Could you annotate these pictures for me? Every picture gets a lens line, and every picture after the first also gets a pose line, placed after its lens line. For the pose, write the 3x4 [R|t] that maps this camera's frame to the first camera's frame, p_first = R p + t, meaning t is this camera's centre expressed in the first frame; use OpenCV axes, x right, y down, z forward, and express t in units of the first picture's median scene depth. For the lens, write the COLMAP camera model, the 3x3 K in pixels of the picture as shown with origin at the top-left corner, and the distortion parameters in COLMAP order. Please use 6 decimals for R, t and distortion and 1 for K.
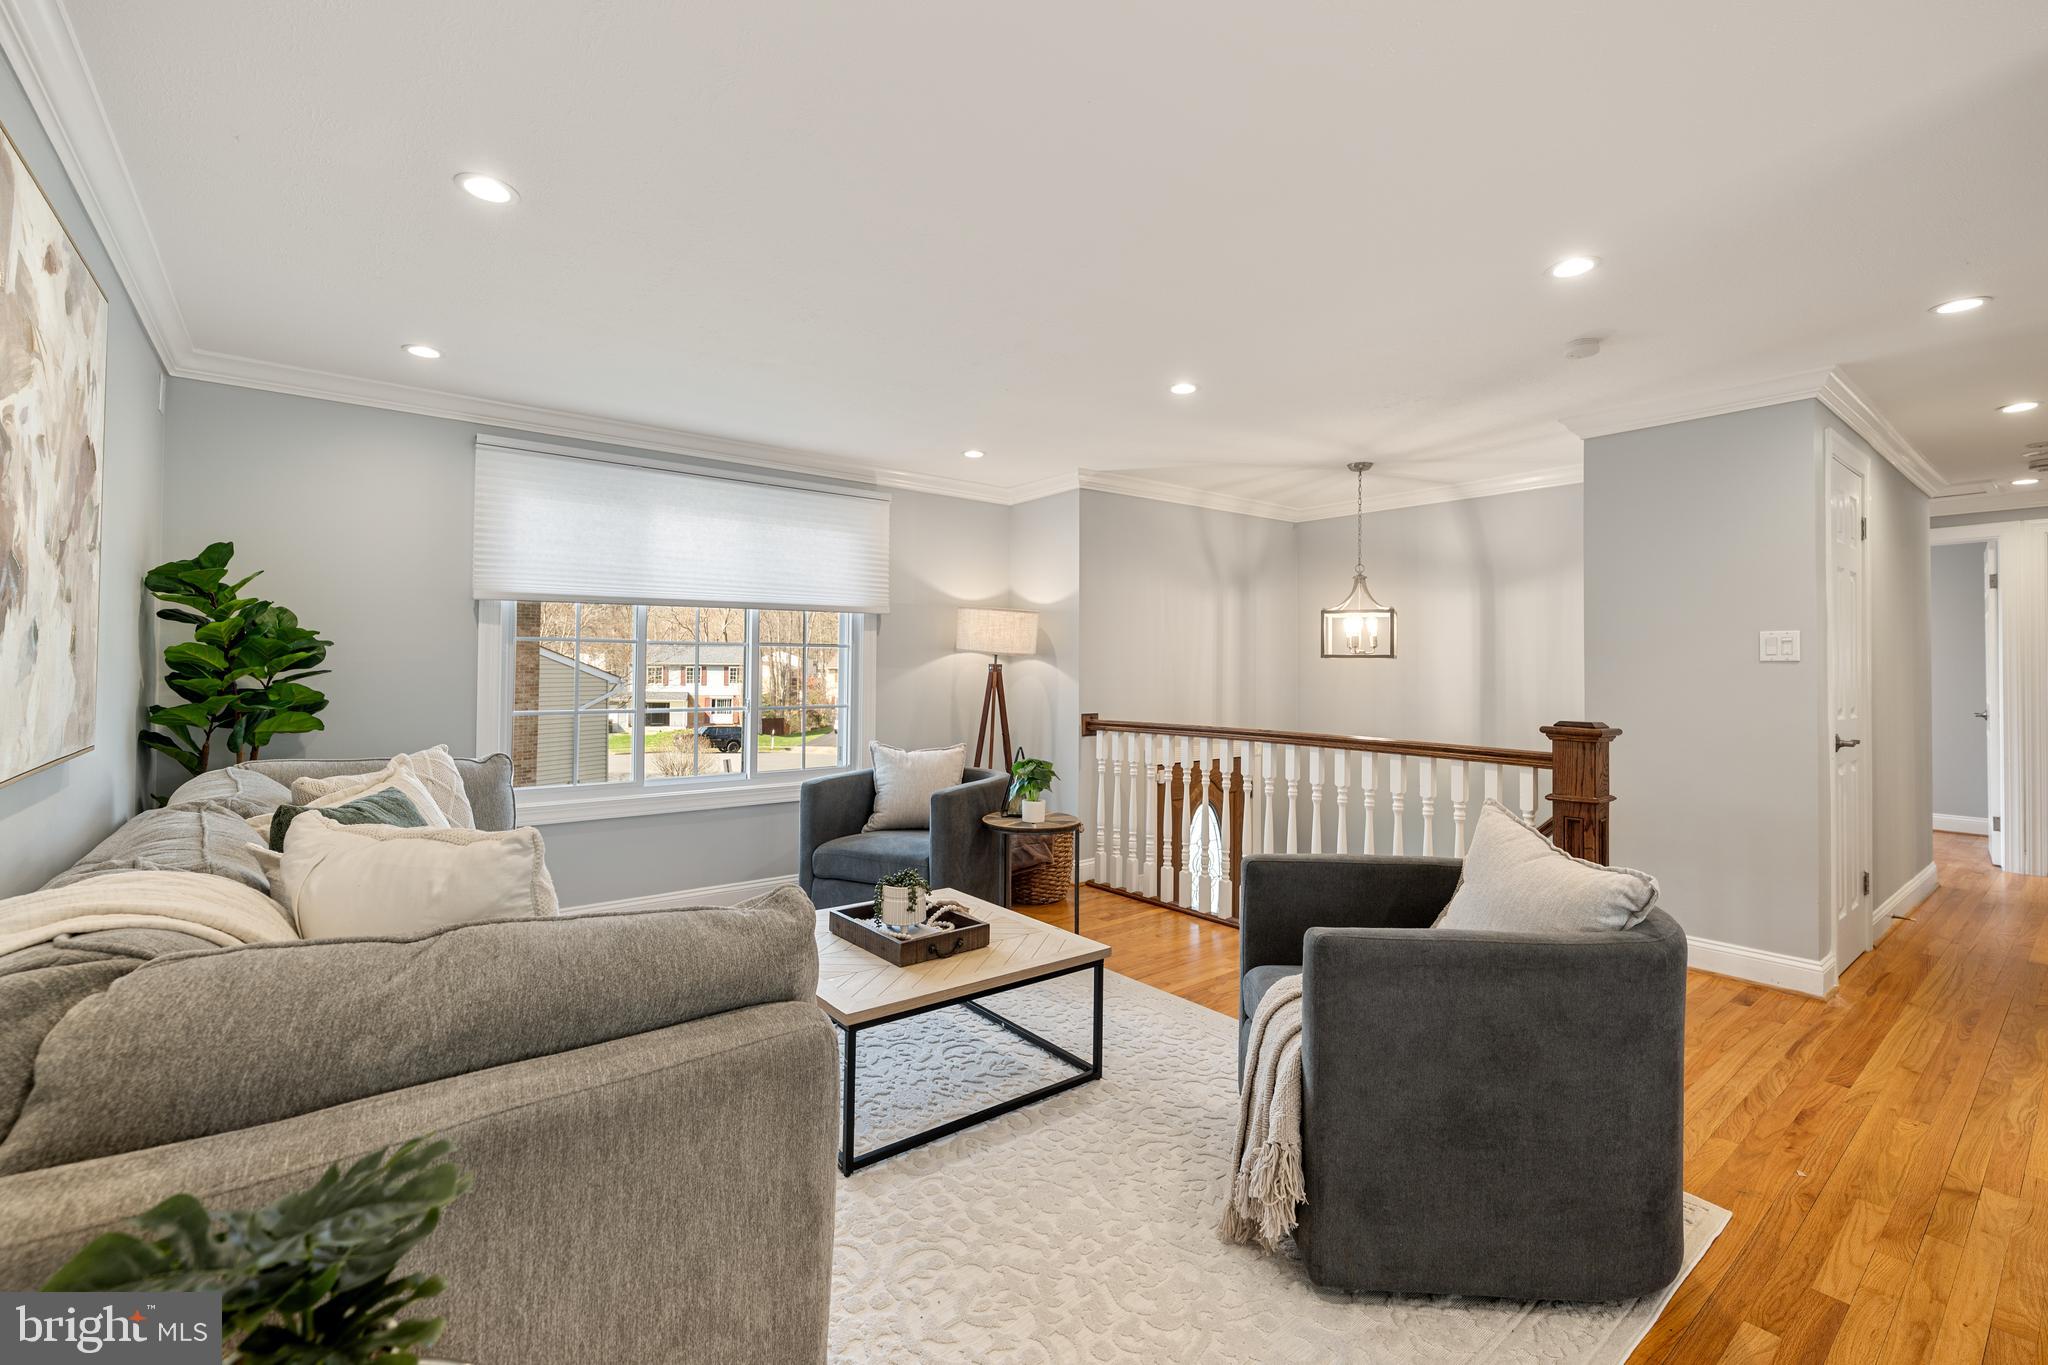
lens RADIAL K [[876.6, 0, 1009.5], [0, 876.6, 647.1], [0, 0, 1]] dist [-0.000456, 0.000724]
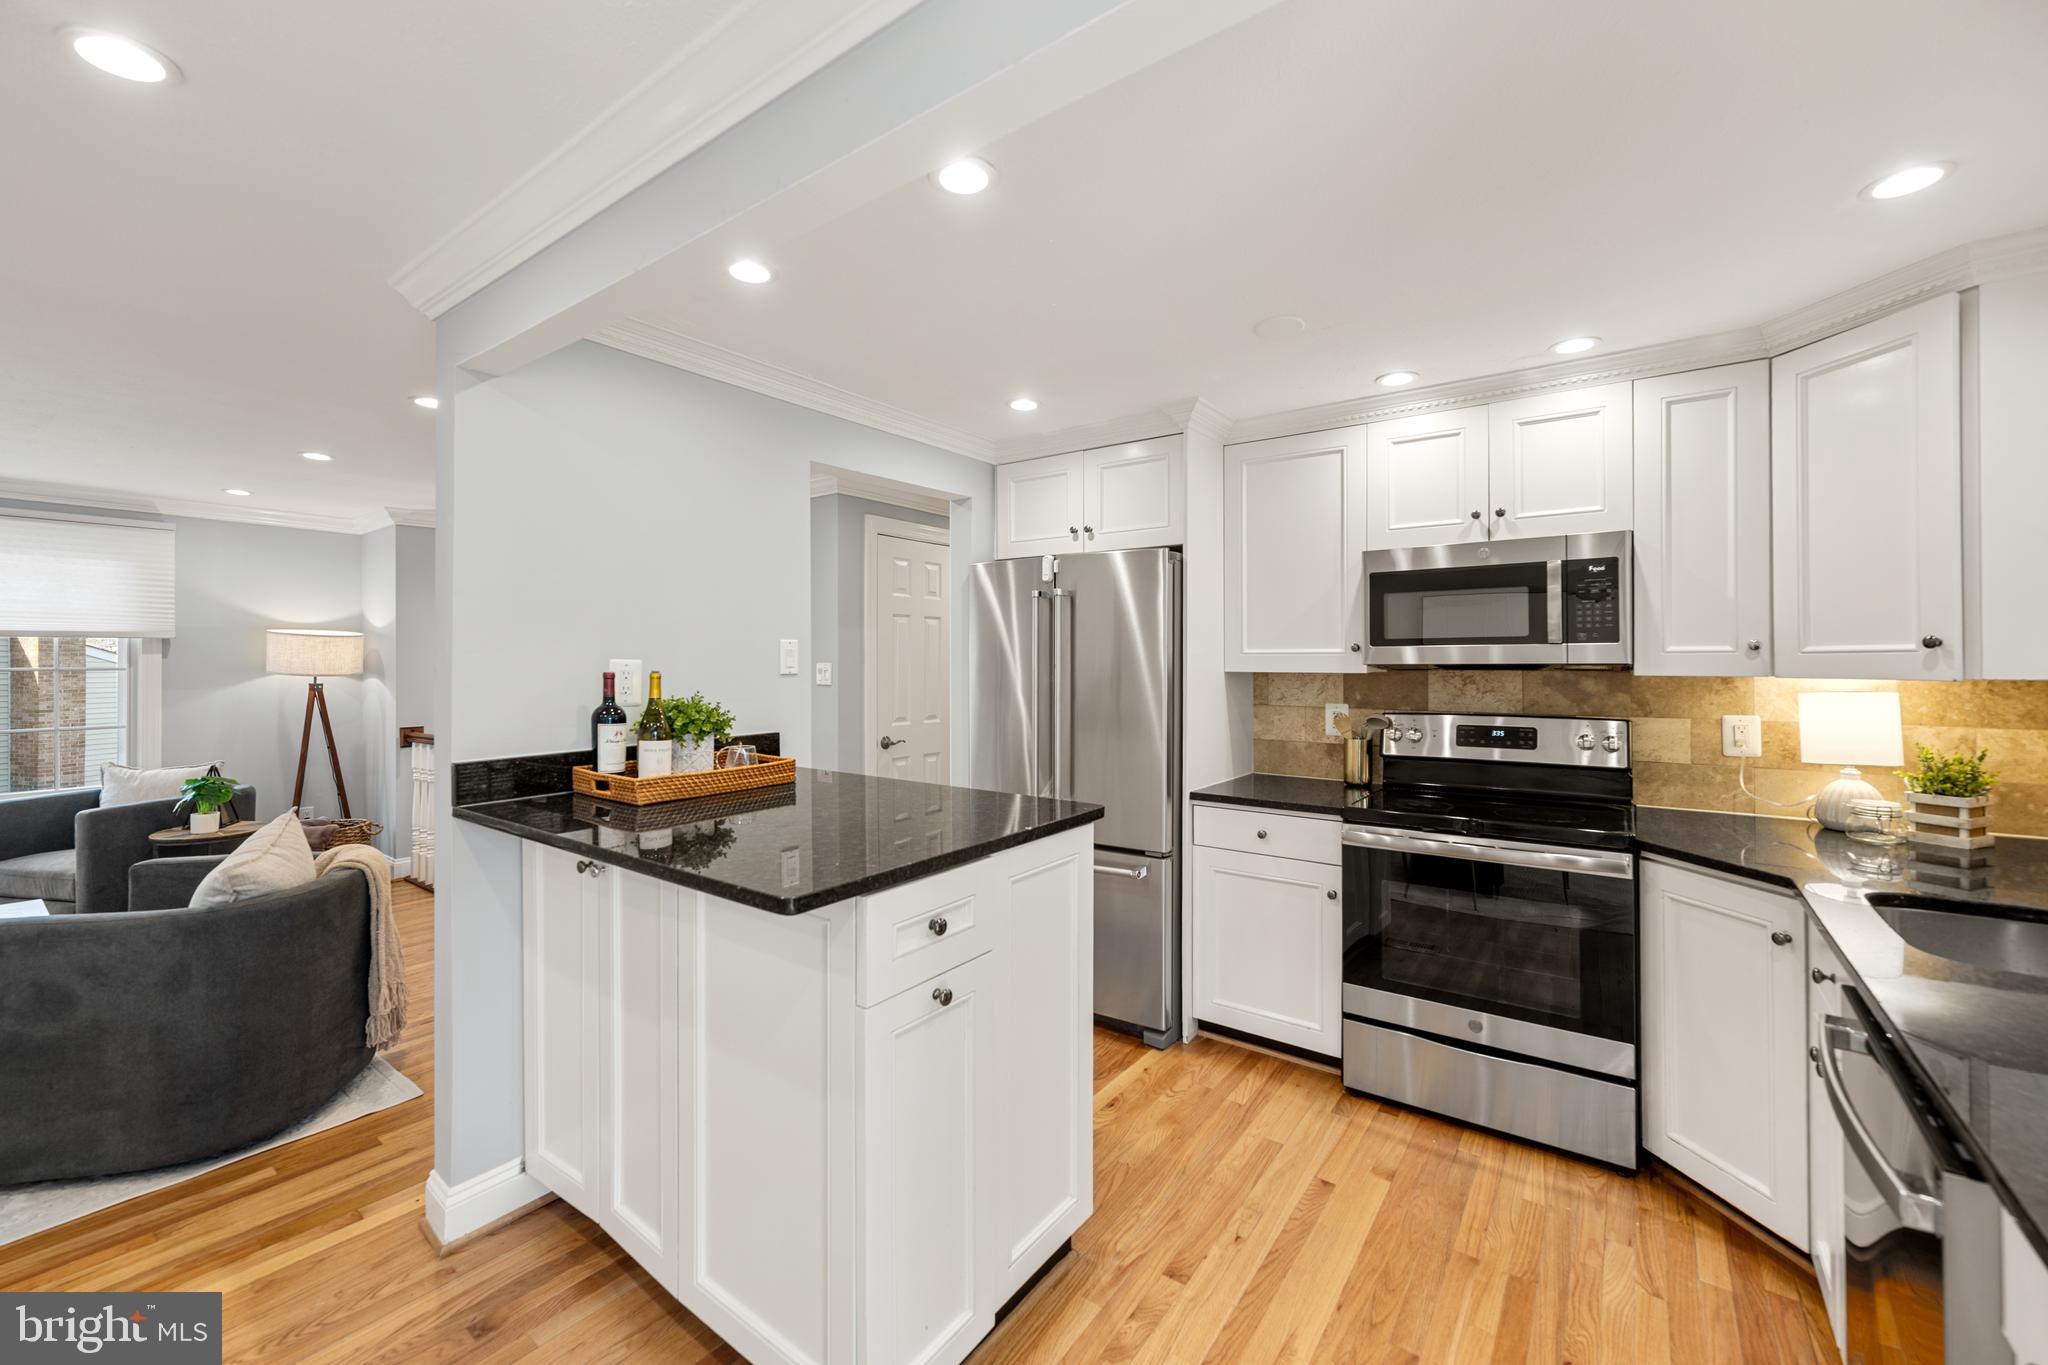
lens RADIAL K [[821.9, 0, 1026.0], [0, 821.9, 657.0], [0, 0, 1]] dist [-0.002900, 0.001364]
pose [[0.964057, -0.002339, 0.265685, 0.646562], [-0.003239, 0.999783, 0.020556, -0.042932], [-0.265675, -0.020677, 0.963841, -0.242716]]
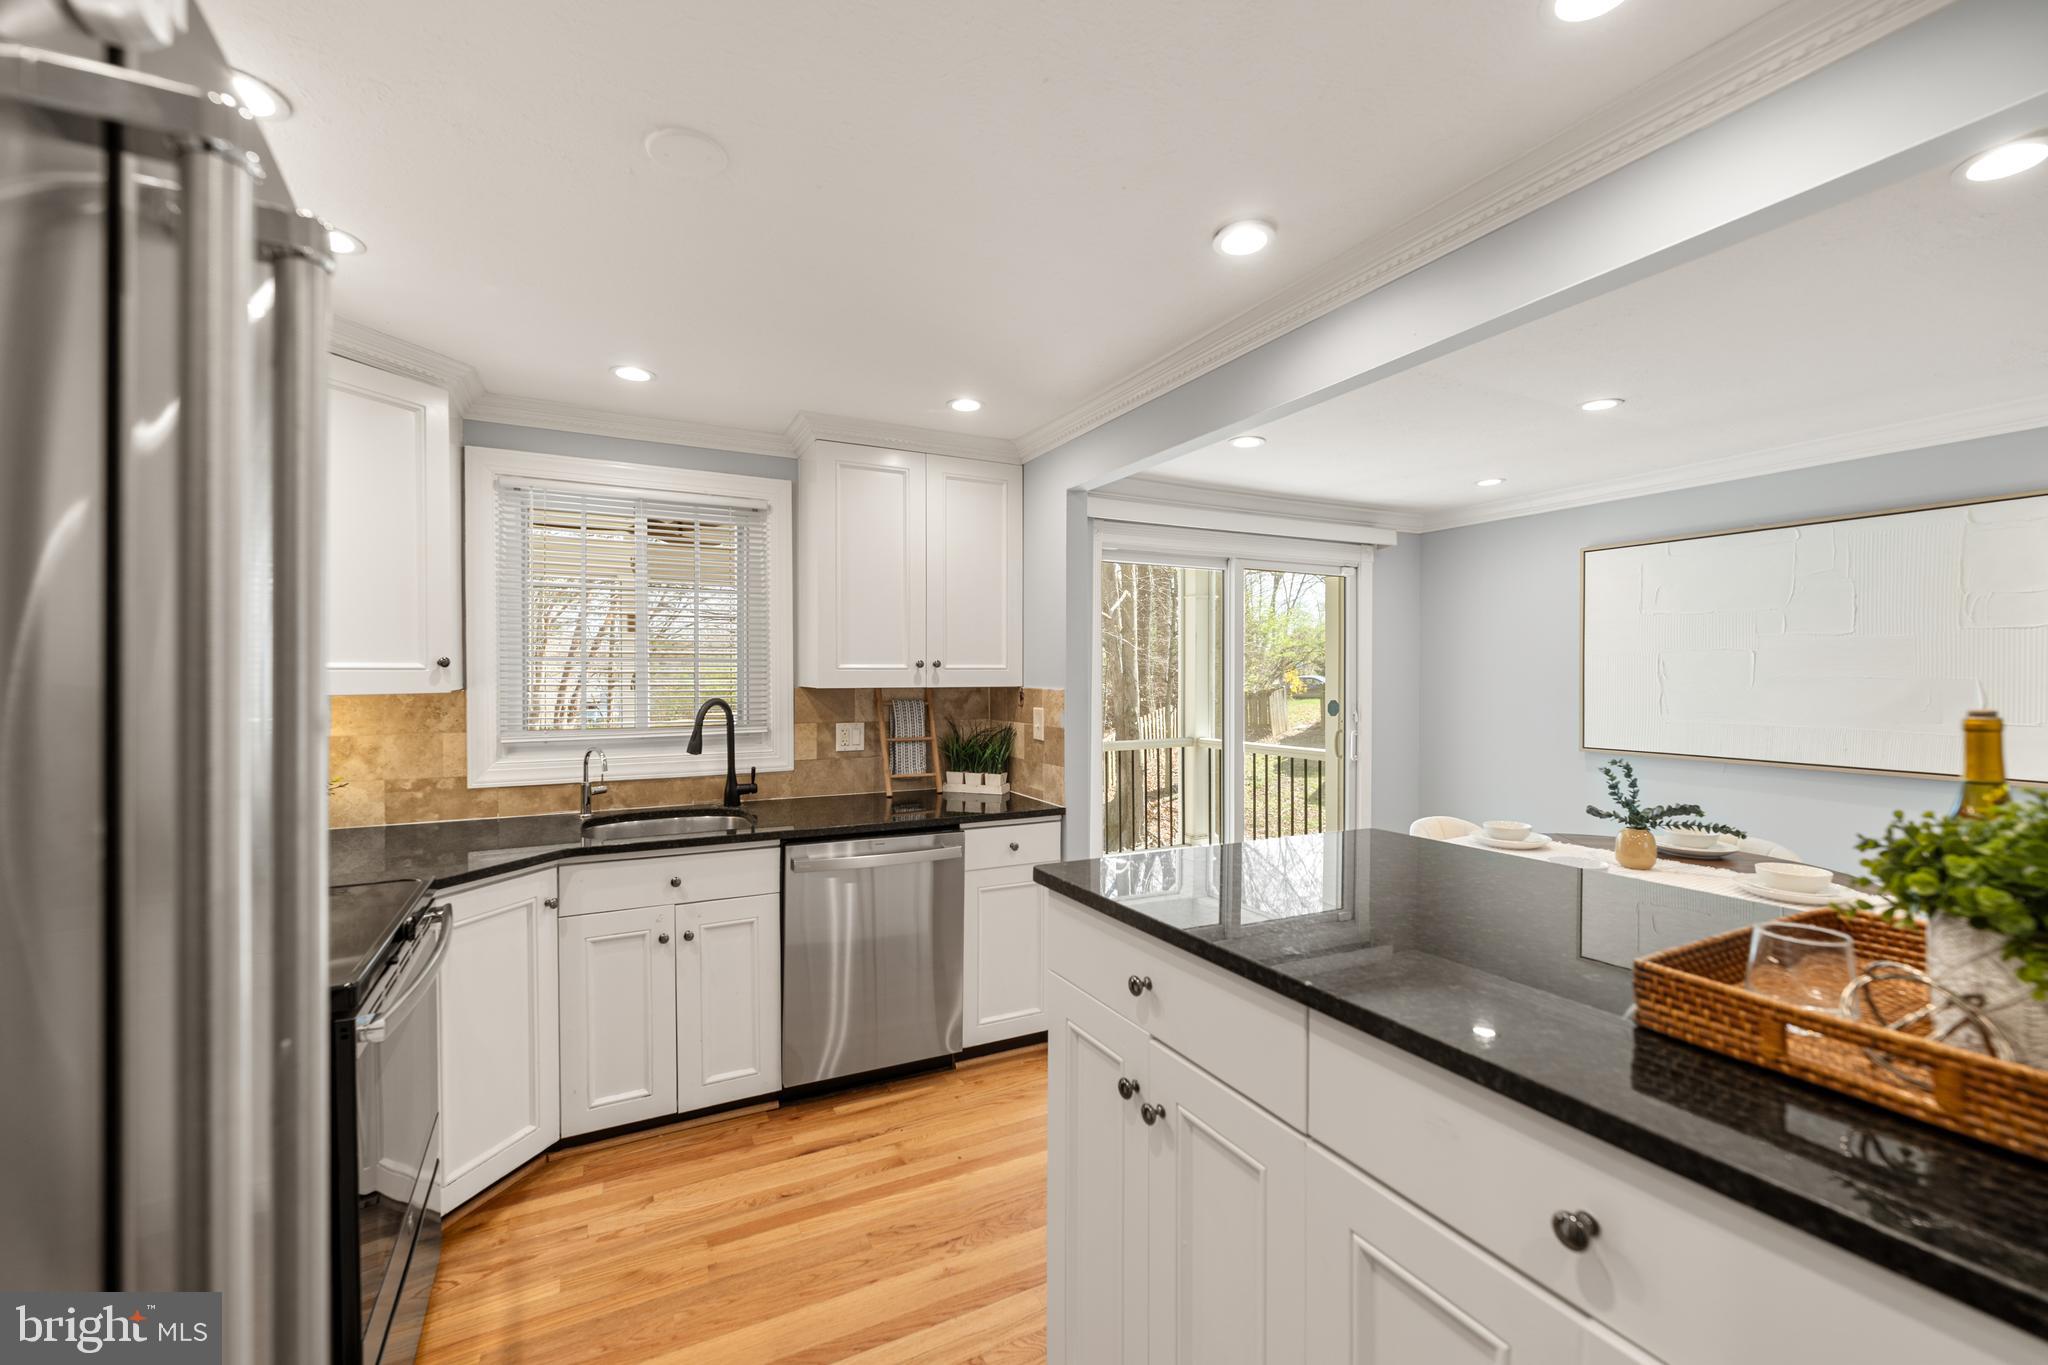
lens RADIAL K [[821.9, 0, 1012.0], [0, 821.9, 679.5], [0, 0, 1]] dist [-0.002900, 0.001364]
pose [[-0.983429, -0.002916, 0.181269, 0.754408], [-0.006929, 0.999745, -0.021512, -0.022052], [-0.181160, -0.022412, -0.983198, 0.533095]]
